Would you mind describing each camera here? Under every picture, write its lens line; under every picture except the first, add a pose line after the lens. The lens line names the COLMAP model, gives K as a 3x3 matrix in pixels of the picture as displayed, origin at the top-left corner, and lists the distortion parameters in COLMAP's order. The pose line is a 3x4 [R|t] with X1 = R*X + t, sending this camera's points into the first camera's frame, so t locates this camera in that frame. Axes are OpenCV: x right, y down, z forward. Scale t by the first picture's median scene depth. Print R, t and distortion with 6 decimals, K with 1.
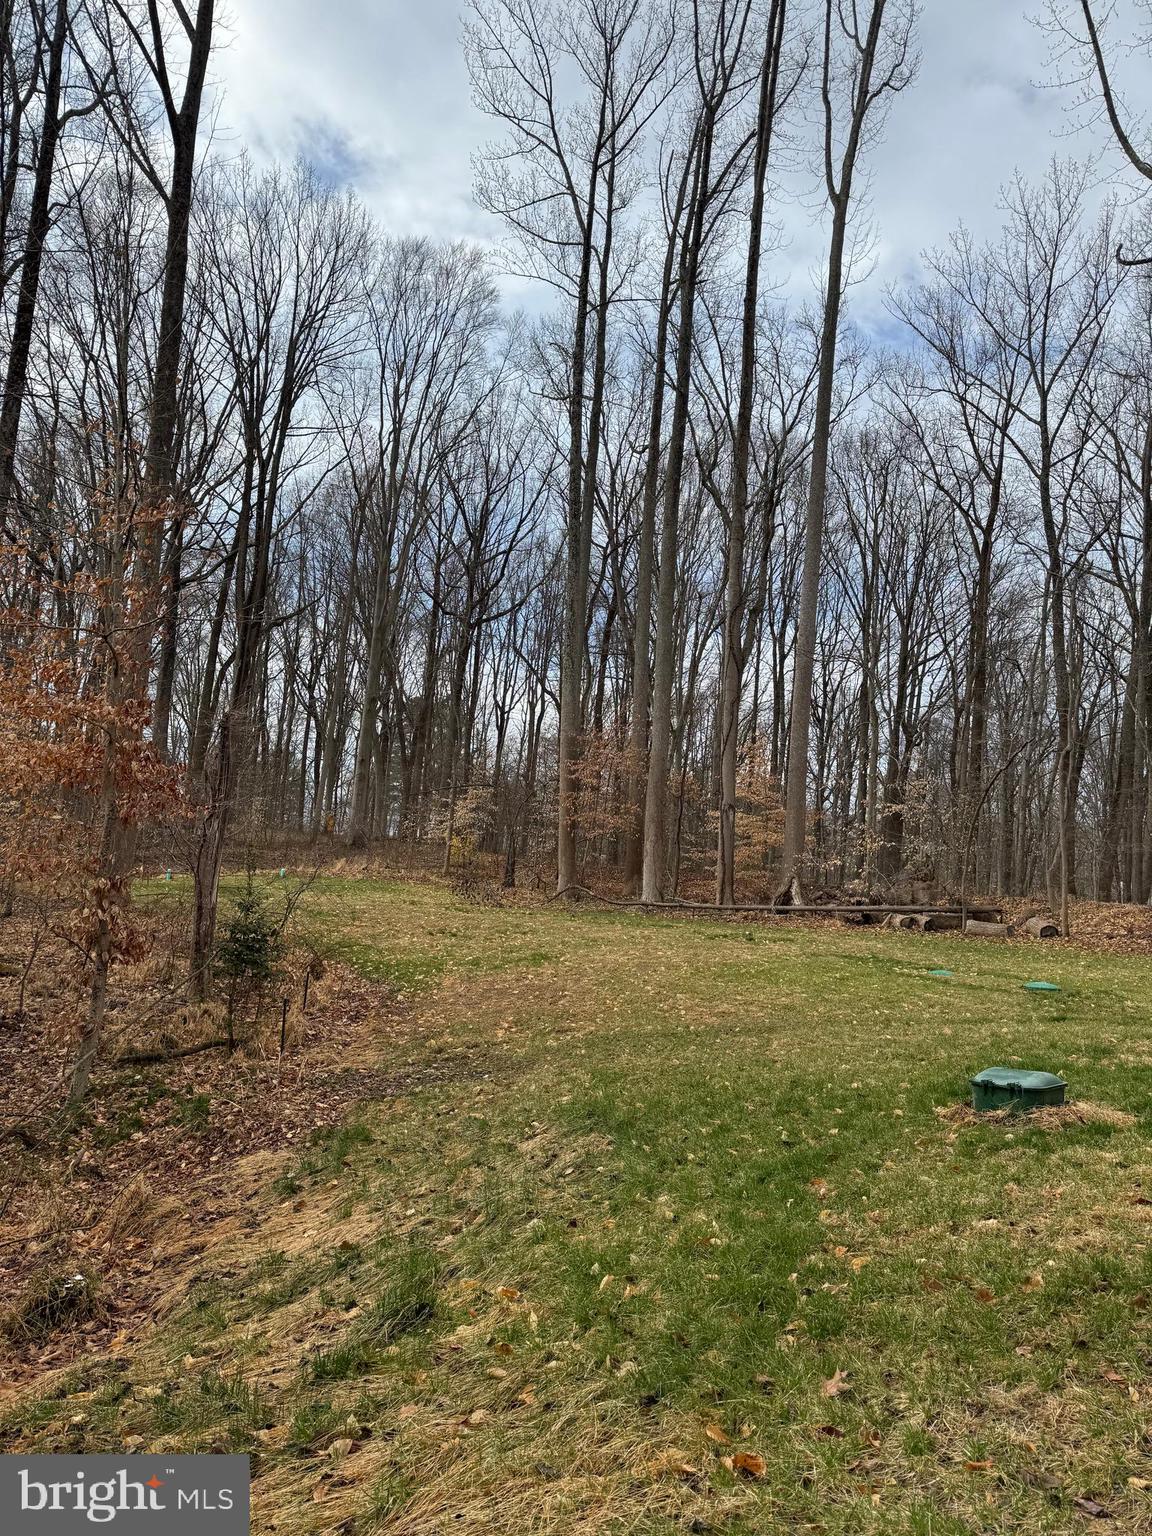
lens RADIAL K [[1088.9, 0, 568.7], [0, 1088.9, 767.2], [0, 0, 1]] dist [0.065561, -0.070367]
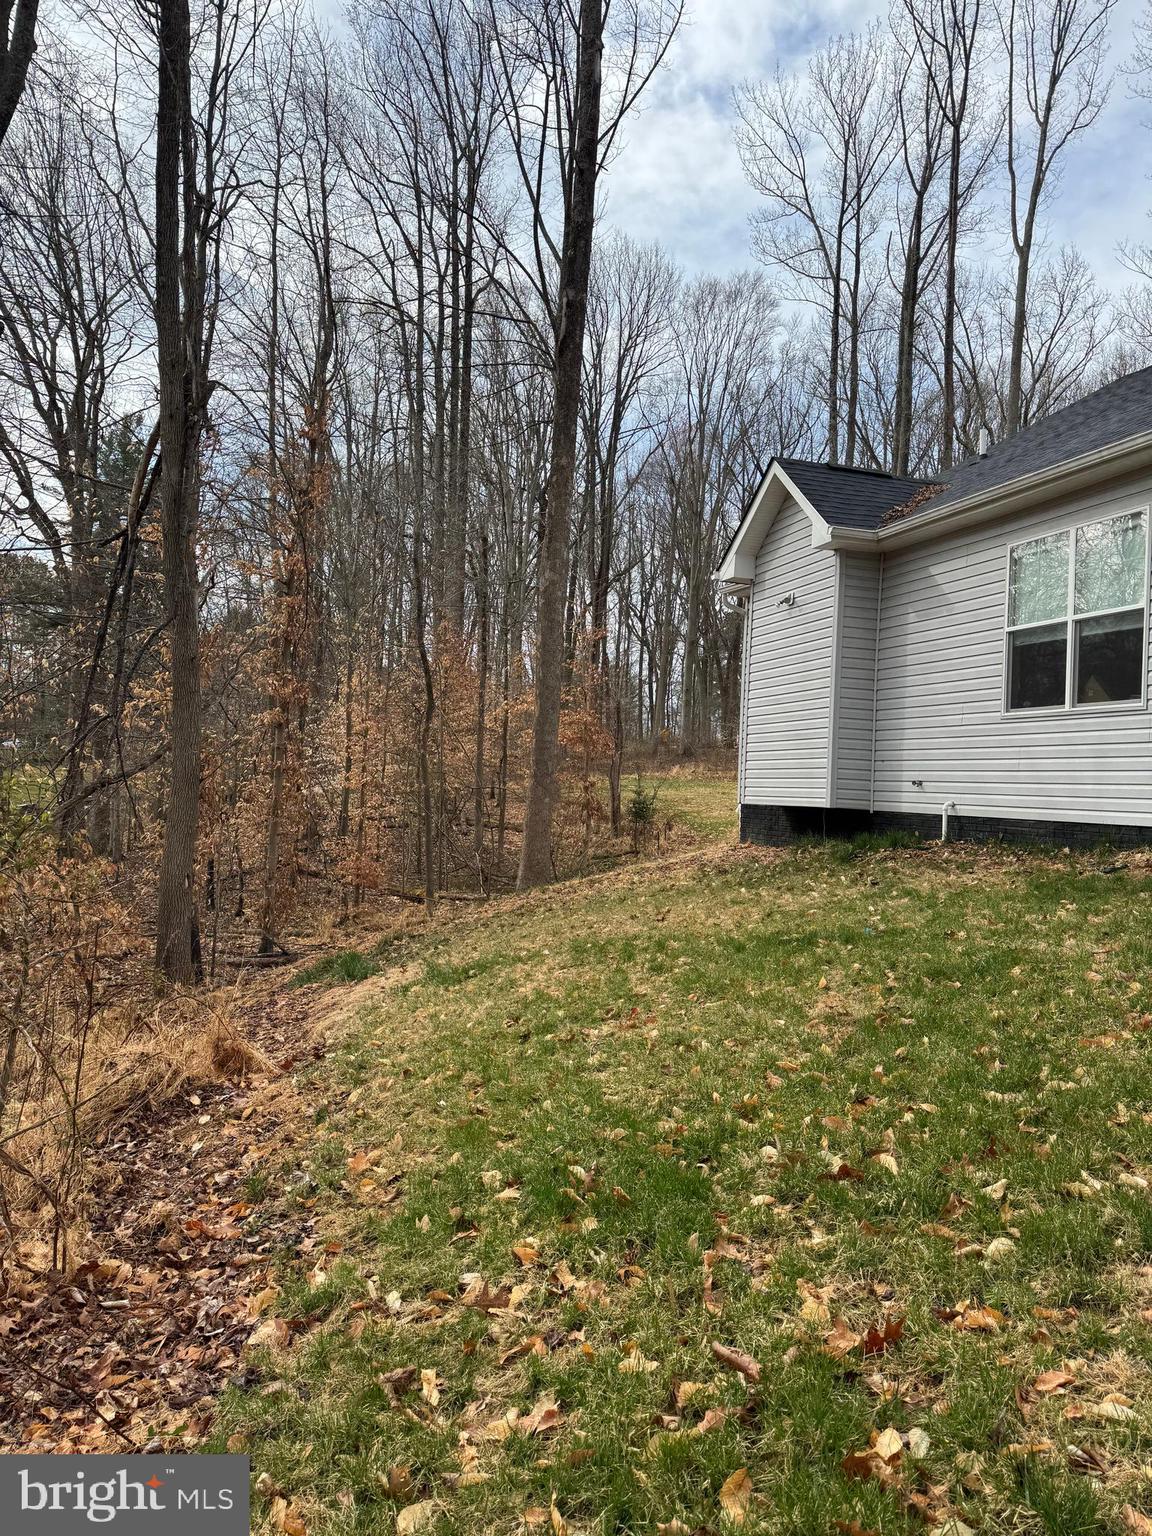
lens RADIAL K [[1088.9, 0, 568.7], [0, 1088.9, 767.2], [0, 0, 1]] dist [0.065561, -0.070367]
pose [[0.954172, -0.039632, -0.296623, 0.068517], [0.067564, 0.994129, 0.084513, -0.036117], [0.291533, -0.100681, 0.951248, -0.343234]]
